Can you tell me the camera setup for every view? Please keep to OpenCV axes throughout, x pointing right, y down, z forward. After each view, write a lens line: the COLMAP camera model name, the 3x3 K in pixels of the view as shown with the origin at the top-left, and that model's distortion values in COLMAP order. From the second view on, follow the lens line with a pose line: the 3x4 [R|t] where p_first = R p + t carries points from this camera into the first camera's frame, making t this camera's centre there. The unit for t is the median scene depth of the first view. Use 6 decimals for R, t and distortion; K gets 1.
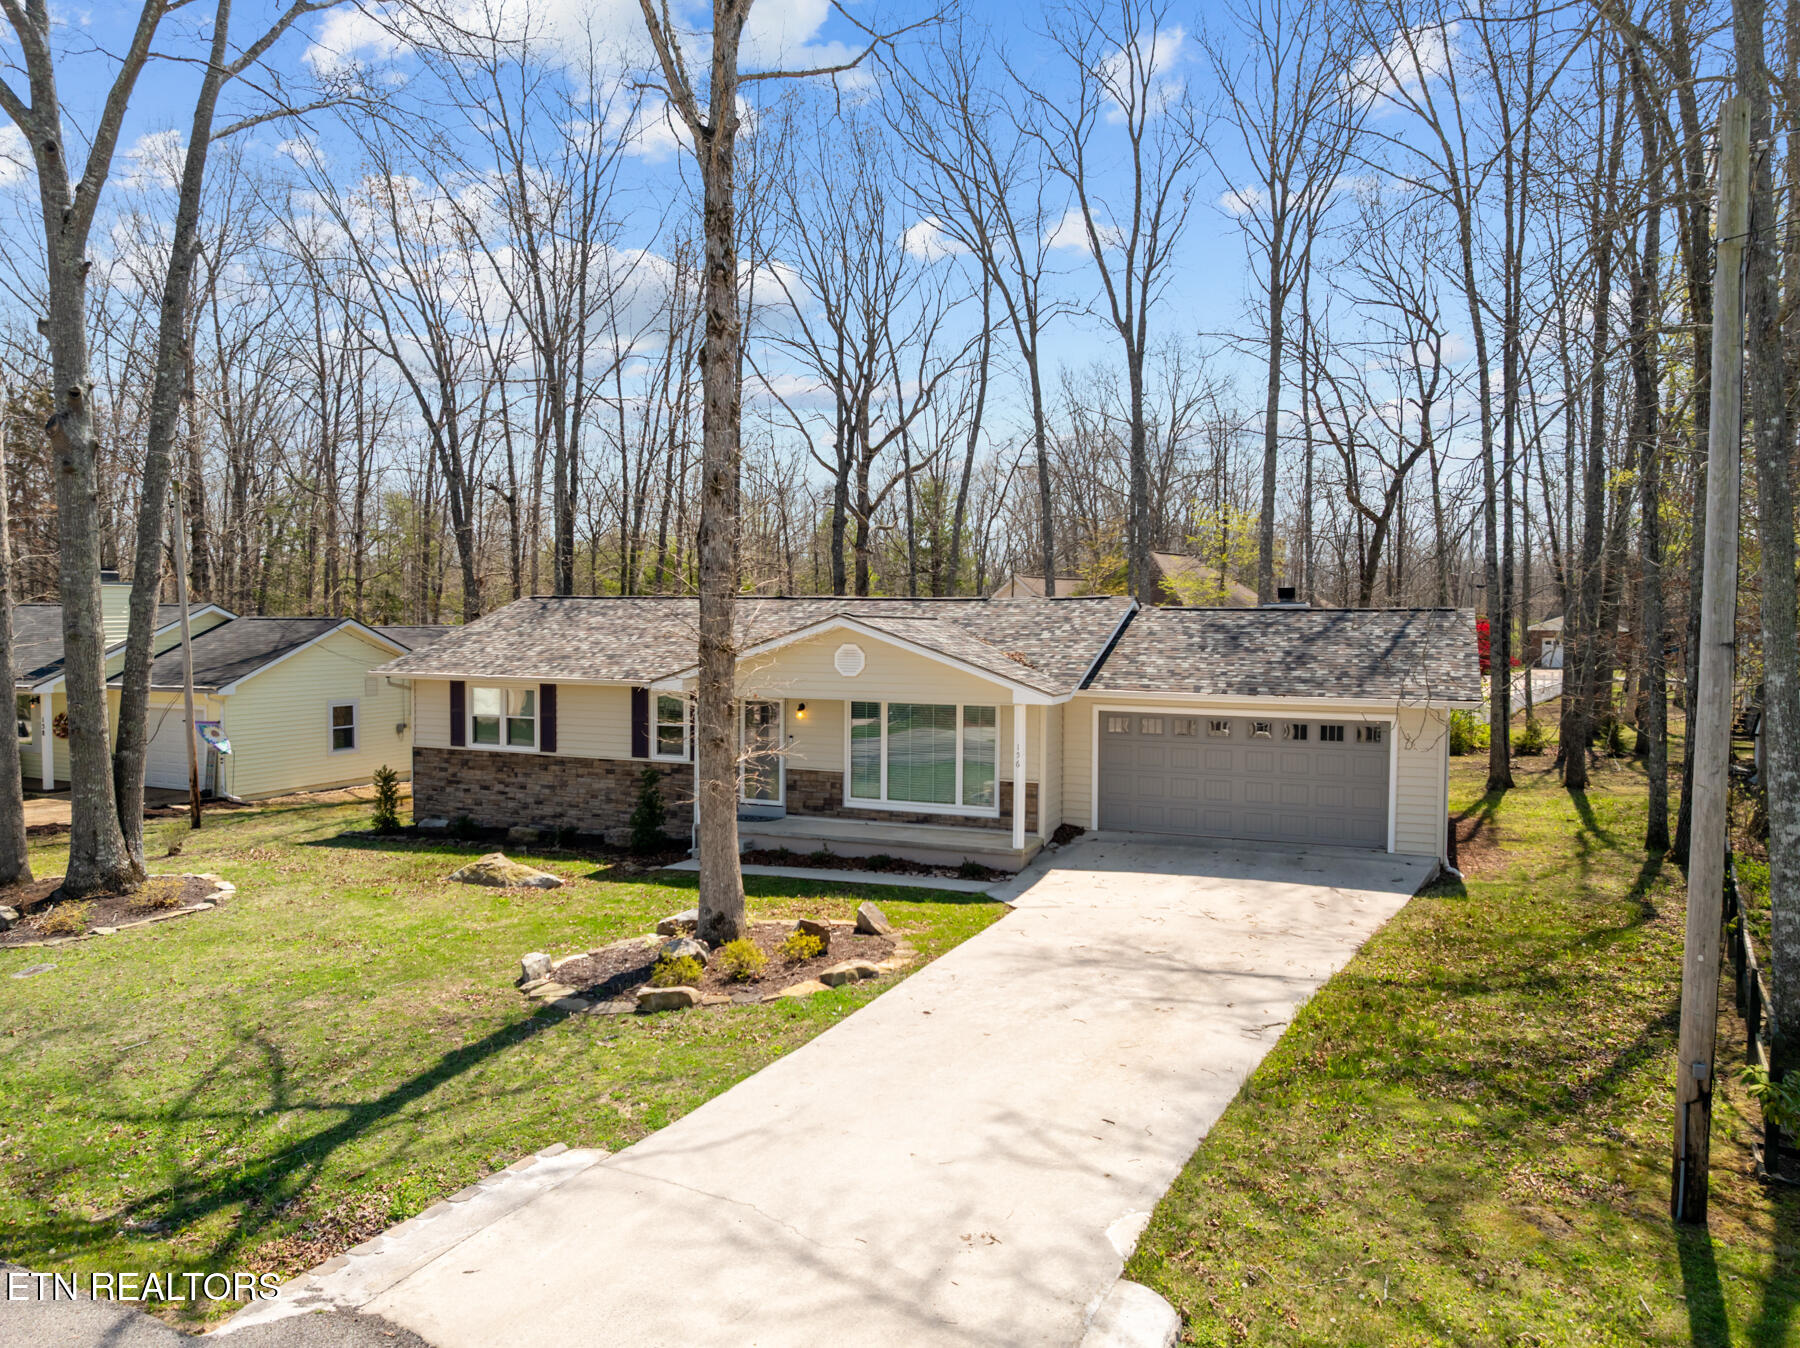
lens RADIAL K [[1255.0, 0, 957.6], [0, 1255.0, 676.5], [0, 0, 1]] dist [-0.066366, 0.032641]
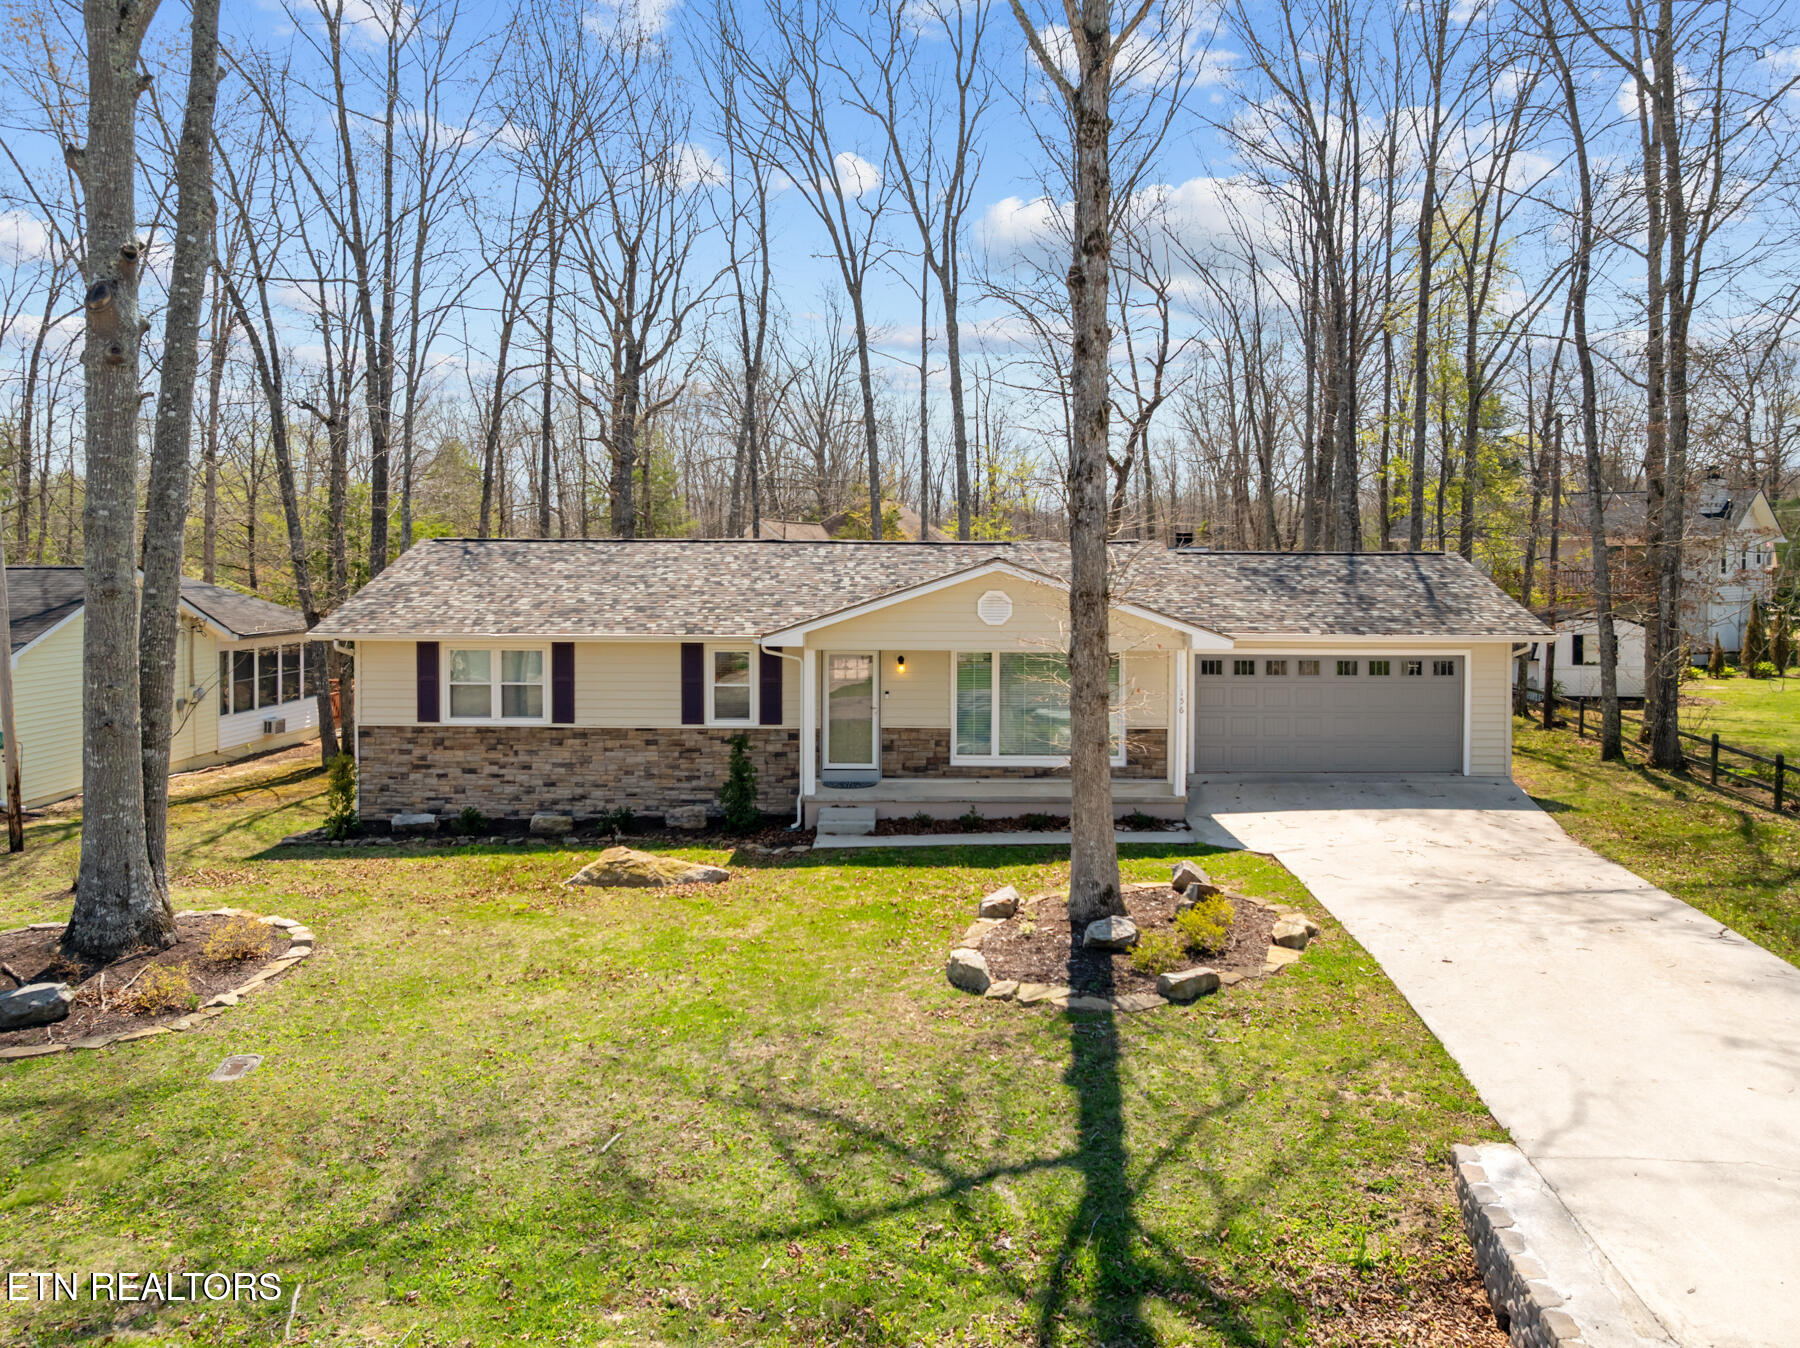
lens RADIAL K [[1268.2, 0, 900.0], [0, 1268.2, 586.2], [0, 0, 1]] dist [-0.036536, 0.003627]
pose [[0.933570, -0.010525, 0.358240, -0.647237], [0.020828, 0.999473, -0.024915, -0.009456], [-0.357788, 0.030722, 0.933297, 0.180674]]
